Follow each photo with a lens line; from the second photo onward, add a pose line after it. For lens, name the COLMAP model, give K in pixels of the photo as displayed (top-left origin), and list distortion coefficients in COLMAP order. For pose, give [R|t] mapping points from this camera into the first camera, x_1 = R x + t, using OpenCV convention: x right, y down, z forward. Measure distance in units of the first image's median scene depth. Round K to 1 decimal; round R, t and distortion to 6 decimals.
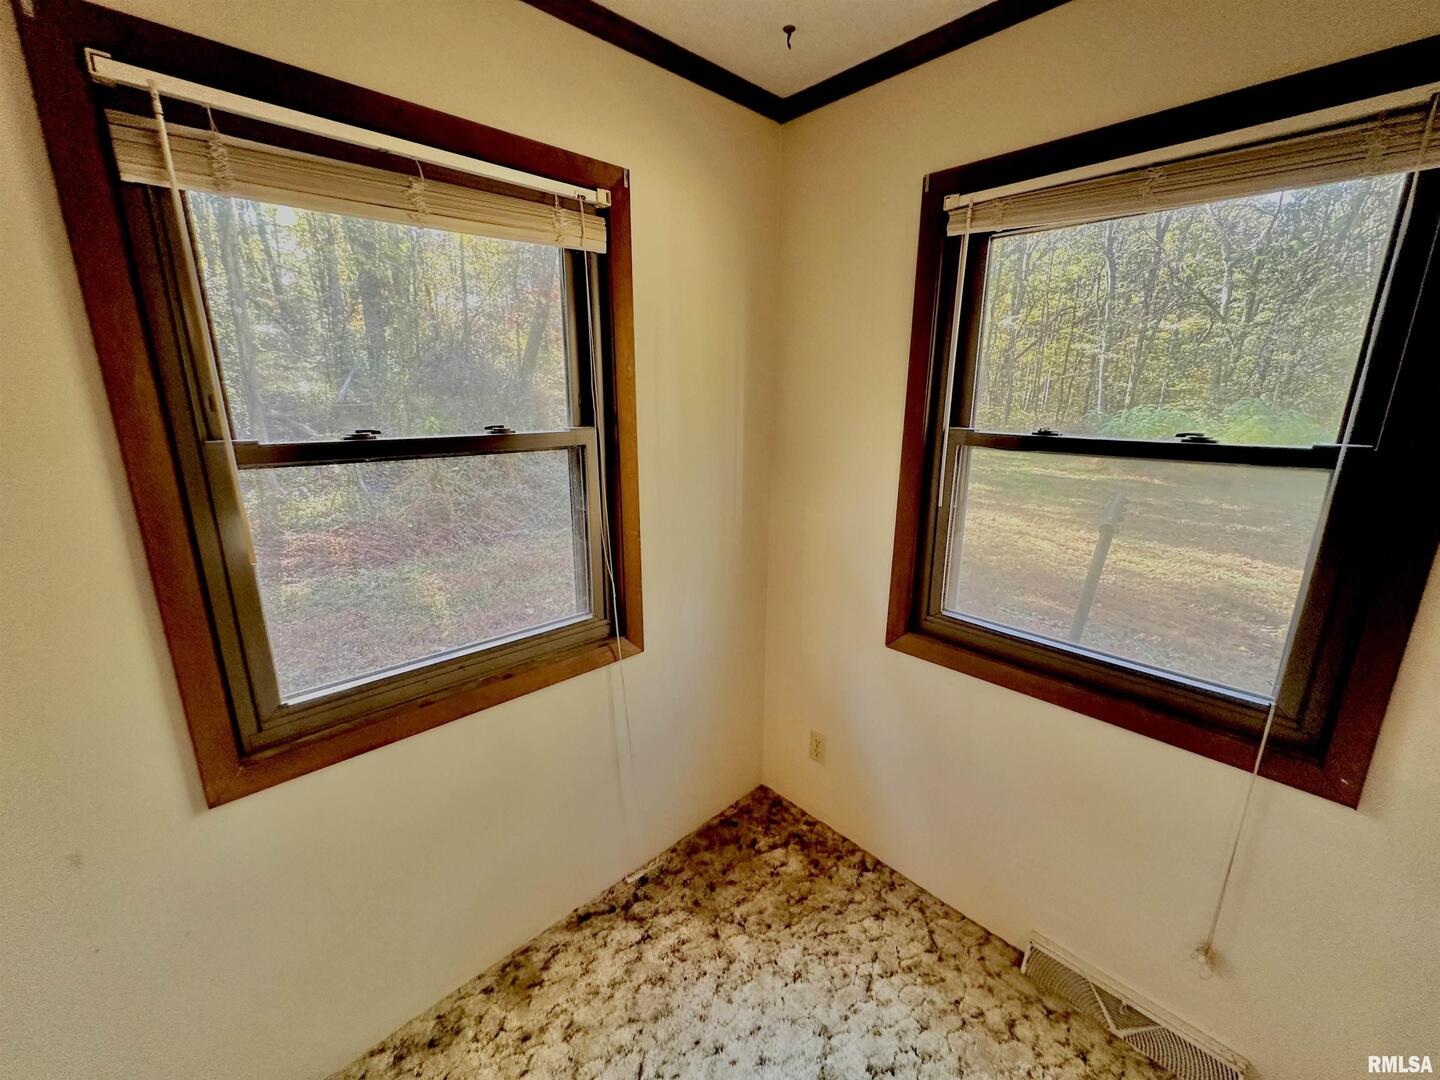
lens RADIAL K [[572.4, 0, 720.0], [0, 572.4, 540.0], [0, 0, 1]] dist [-0.013166, -0.000008]
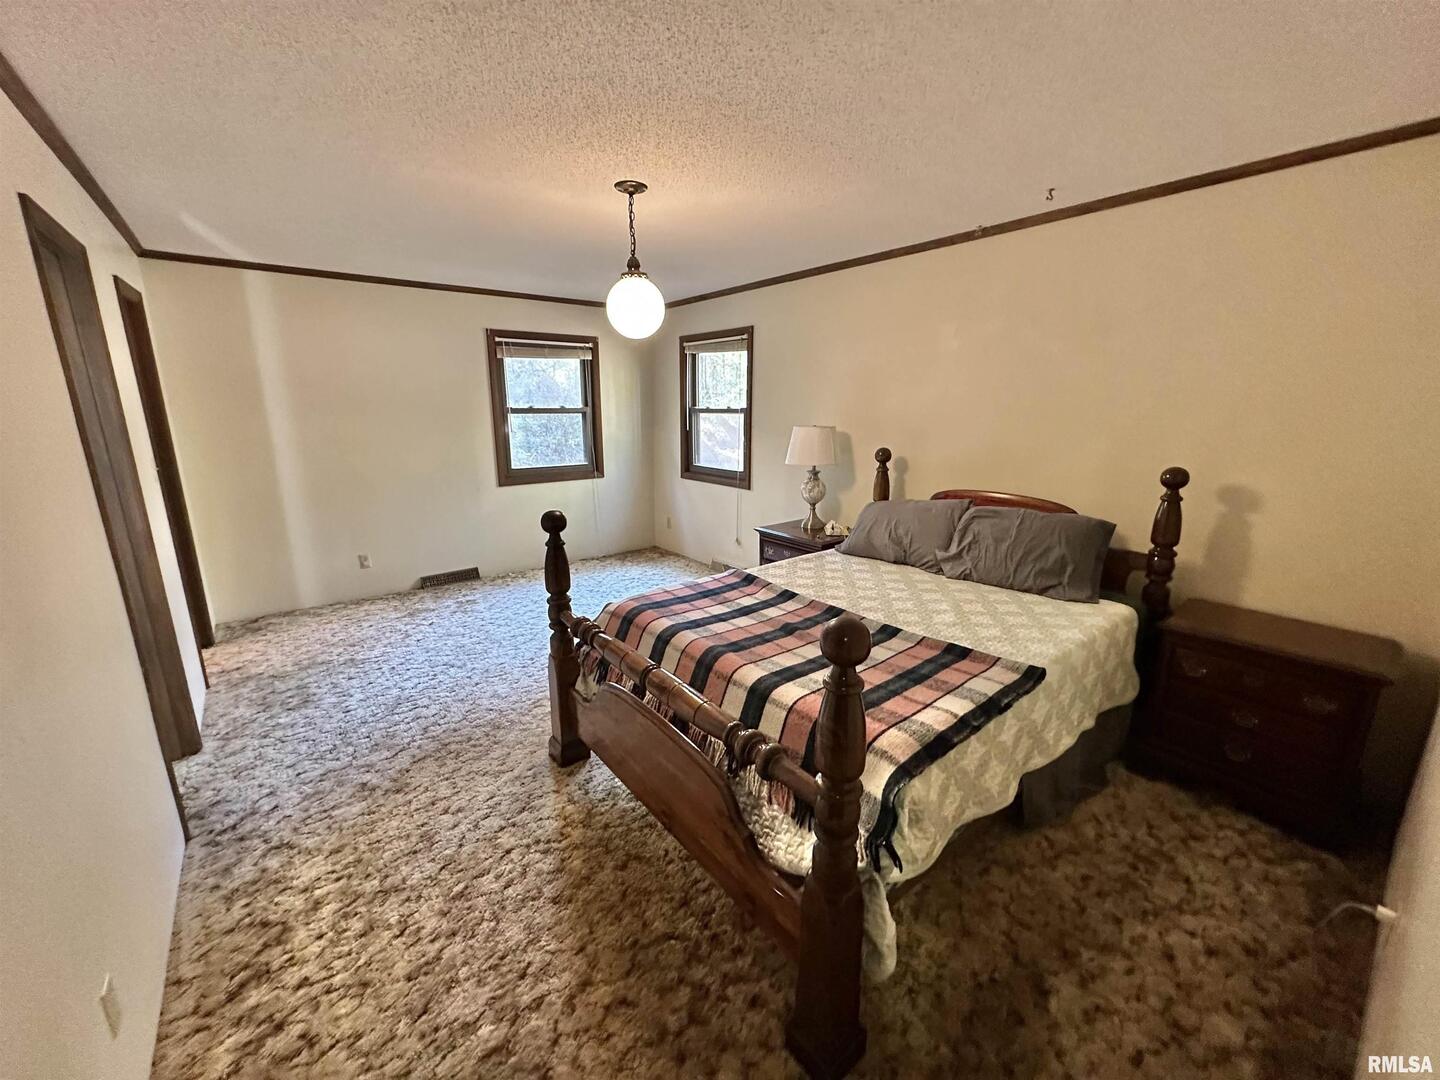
lens RADIAL K [[572.4, 0, 720.0], [0, 572.4, 540.0], [0, 0, 1]] dist [-0.013166, -0.000008]
pose [[0.995804, 0.020346, -0.089221, 0.985516], [-0.021460, 0.999703, -0.011546, 0.696921], [0.088960, 0.013412, 0.995945, -2.613094]]
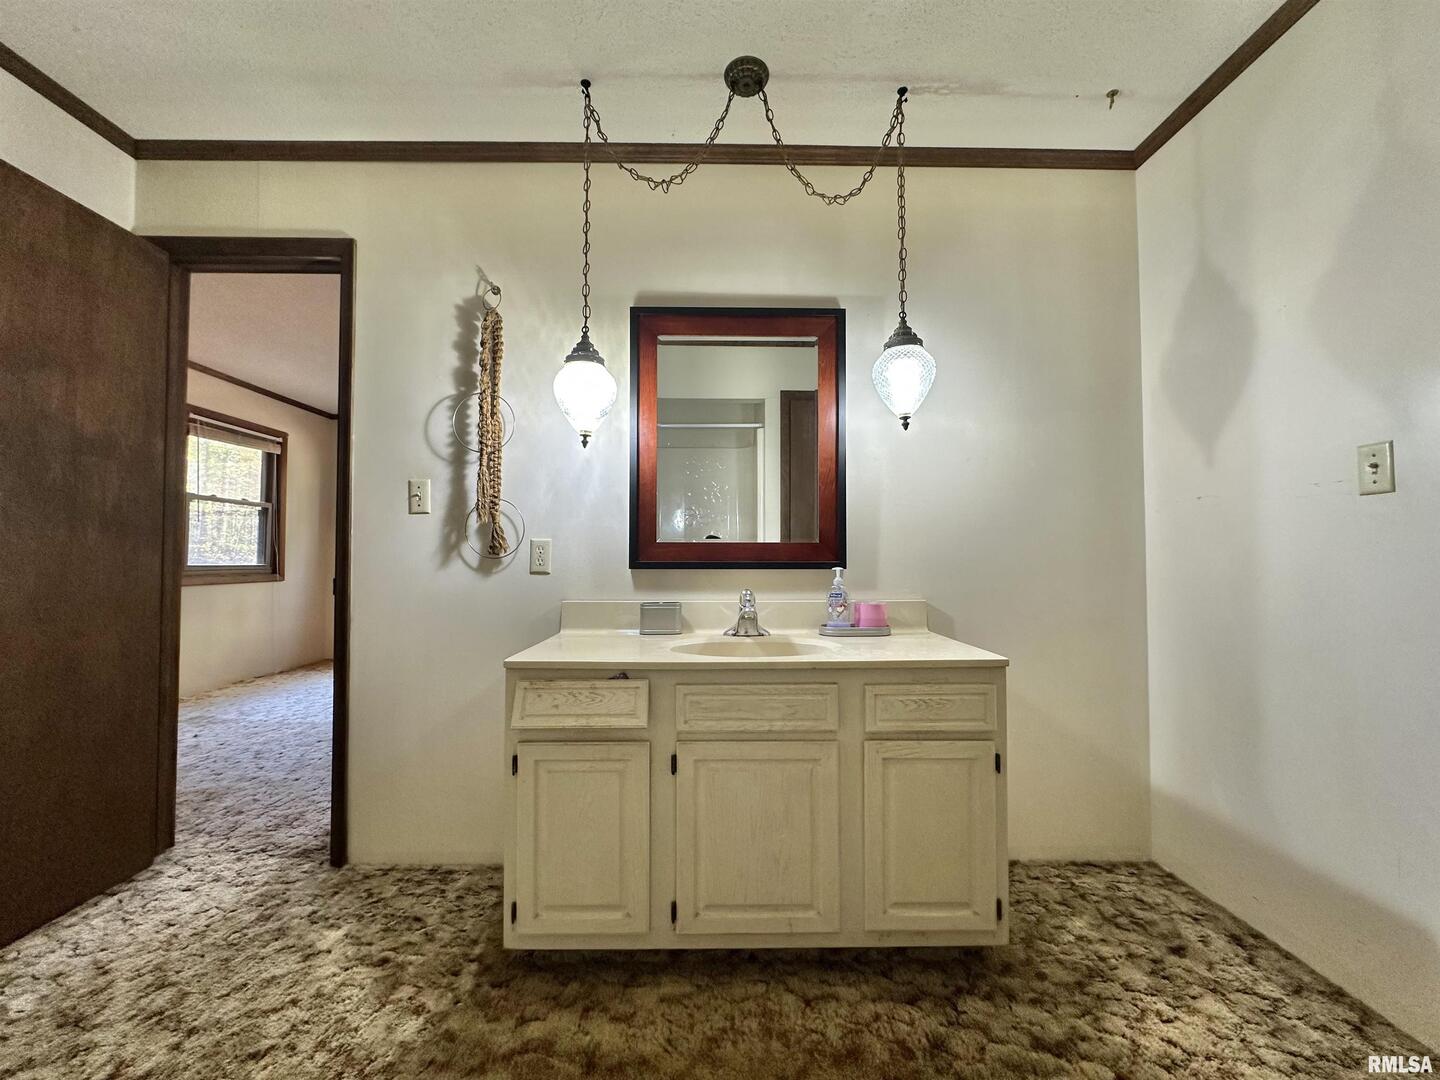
lens RADIAL K [[572.4, 0, 720.0], [0, 572.4, 540.0], [0, 0, 1]] dist [-0.013166, -0.000008]
pose [[0.678310, 0.019324, 0.734522, -0.914293], [0.184417, 0.963179, -0.195643, 1.176937], [-0.711257, 0.268165, 0.649770, -3.025321]]
